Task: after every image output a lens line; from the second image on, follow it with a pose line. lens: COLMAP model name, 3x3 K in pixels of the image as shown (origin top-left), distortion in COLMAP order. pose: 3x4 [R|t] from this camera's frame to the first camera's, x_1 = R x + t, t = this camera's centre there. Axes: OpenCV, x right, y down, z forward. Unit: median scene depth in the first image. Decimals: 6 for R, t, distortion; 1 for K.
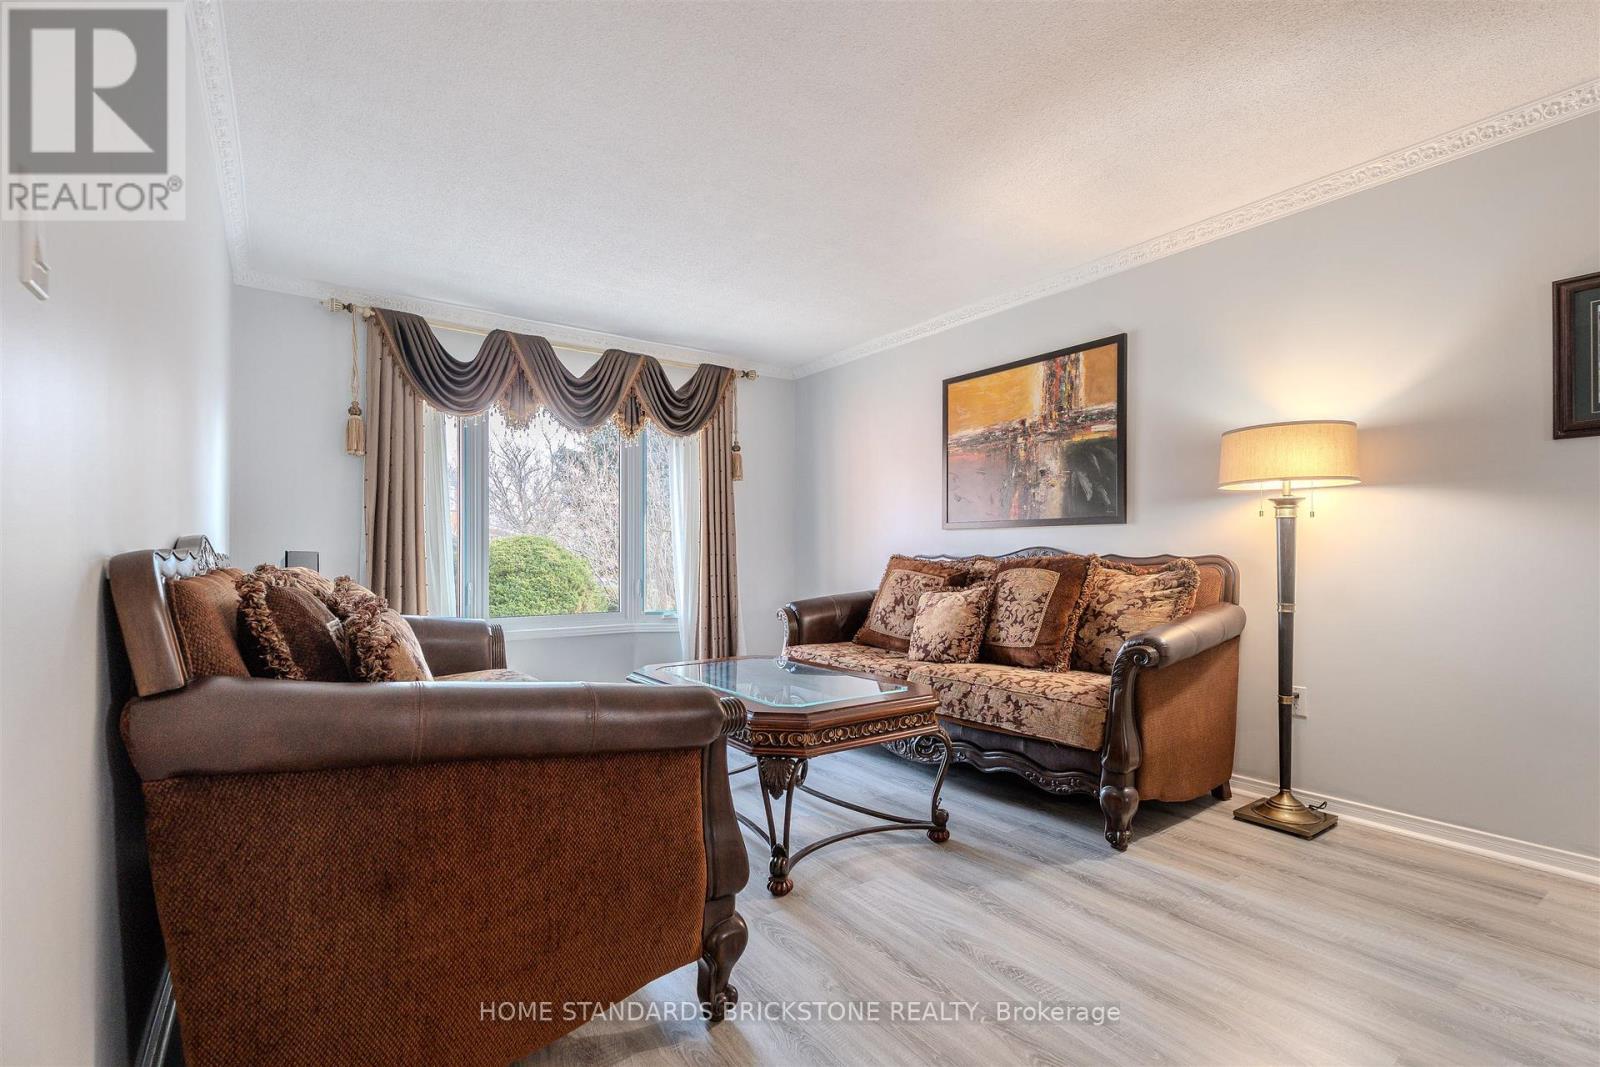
lens RADIAL K [[790.8, 0, 691.3], [0, 790.8, 542.8], [0, 0, 1]] dist [-0.002381, -0.000450]
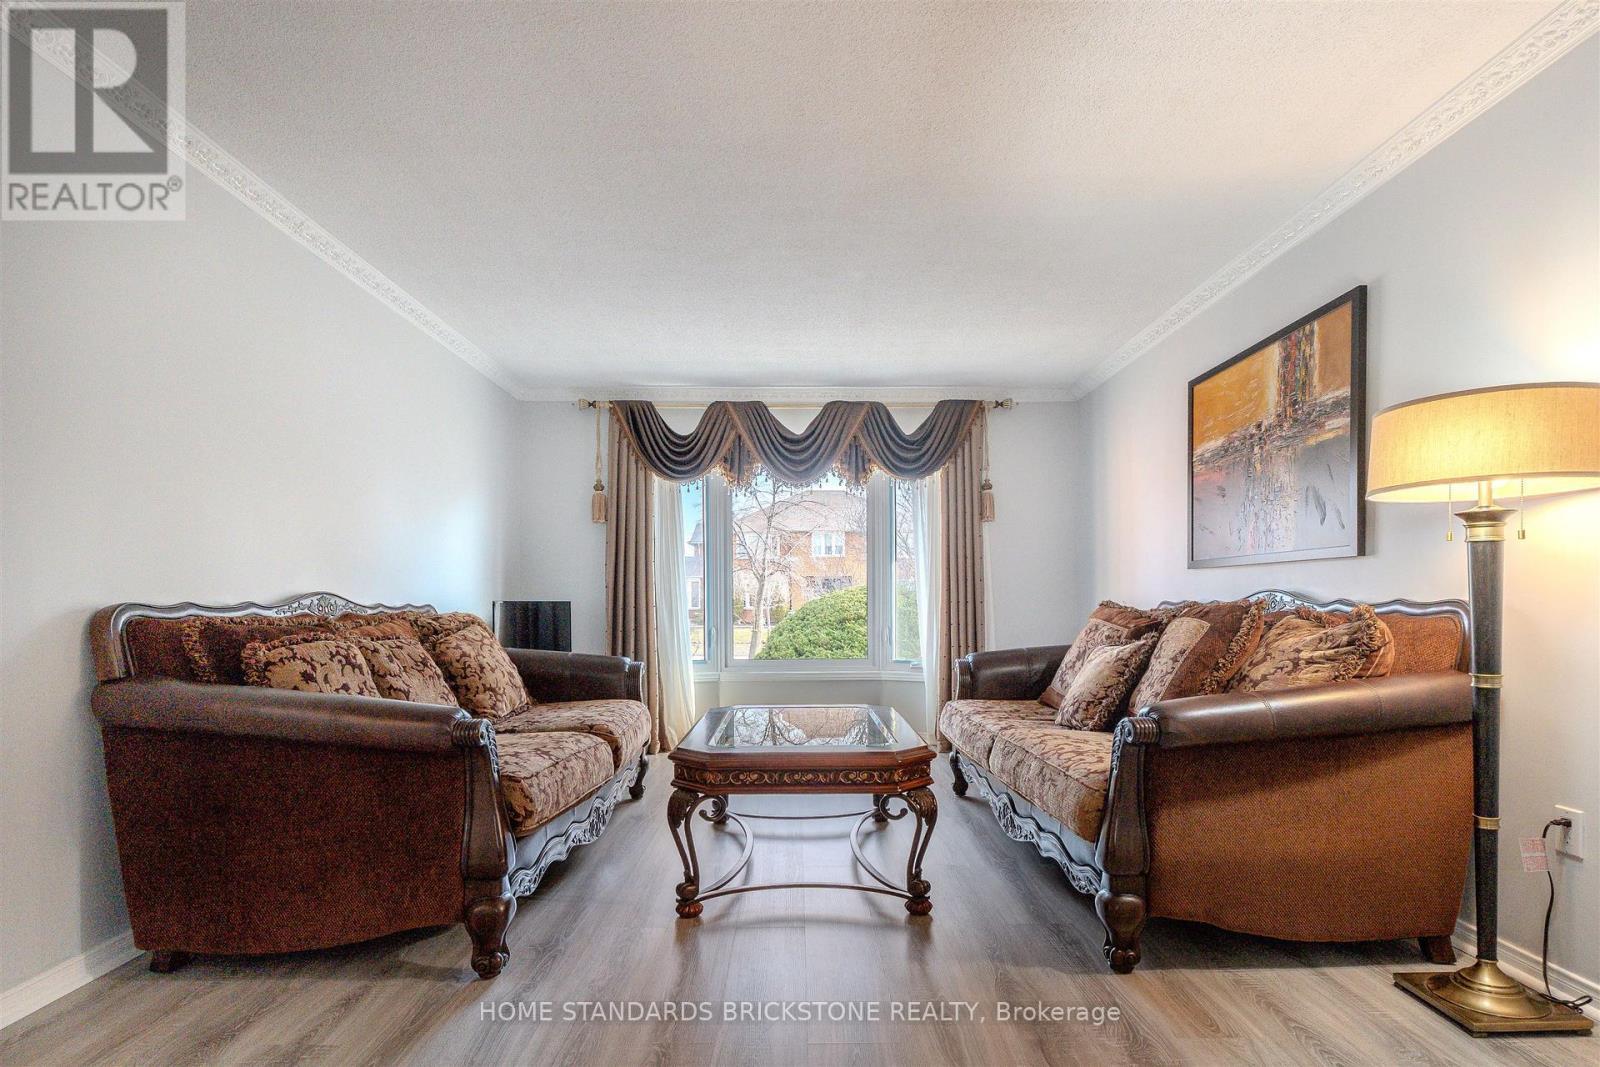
lens RADIAL K [[789.0, 0, 709.4], [0, 789.0, 602.1], [0, 0, 1]] dist [0.001251, 0.000862]
pose [[0.825467, -0.004275, -0.564434, 0.405291], [0.012421, 0.999867, 0.010592, 0.002080], [0.564313, -0.015754, 0.825411, 0.073499]]
